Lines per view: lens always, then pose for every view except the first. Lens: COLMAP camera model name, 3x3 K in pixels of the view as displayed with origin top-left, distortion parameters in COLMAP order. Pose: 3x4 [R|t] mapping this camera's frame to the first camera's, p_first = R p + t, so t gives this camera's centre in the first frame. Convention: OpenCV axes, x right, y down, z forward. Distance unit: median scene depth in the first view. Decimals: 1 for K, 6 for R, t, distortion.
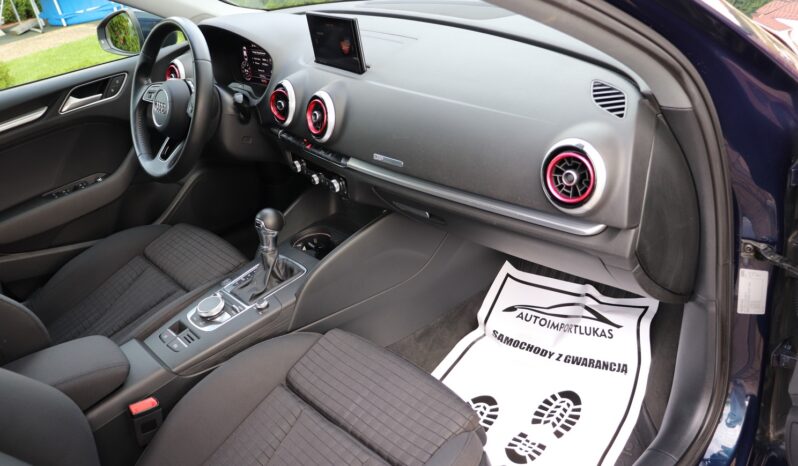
lens RADIAL K [[671.6, 0, 399.0], [0, 671.6, 233.0], [0, 0, 1]] dist [-0.183115, 0.164806]
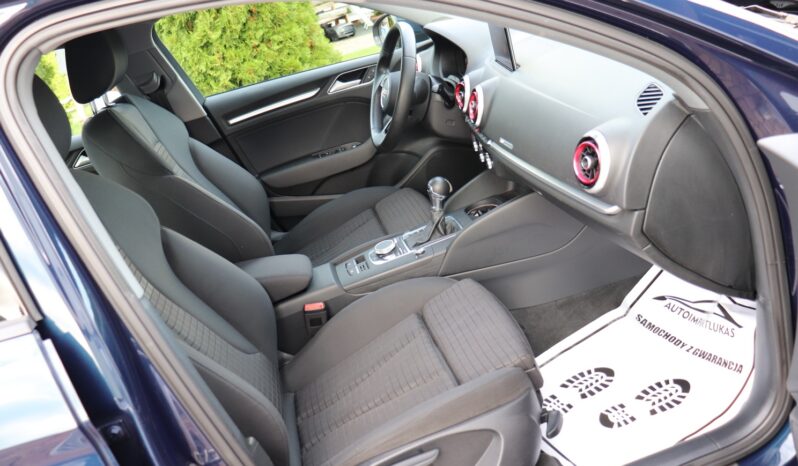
lens RADIAL K [[671.6, 0, 399.0], [0, 671.6, 233.0], [0, 0, 1]] dist [-0.183115, 0.164806]
pose [[0.869087, 0.130607, -0.477105, 0.331540], [-0.124196, 0.991232, 0.045116, 0.018945], [0.478814, 0.020045, 0.877688, -0.129472]]
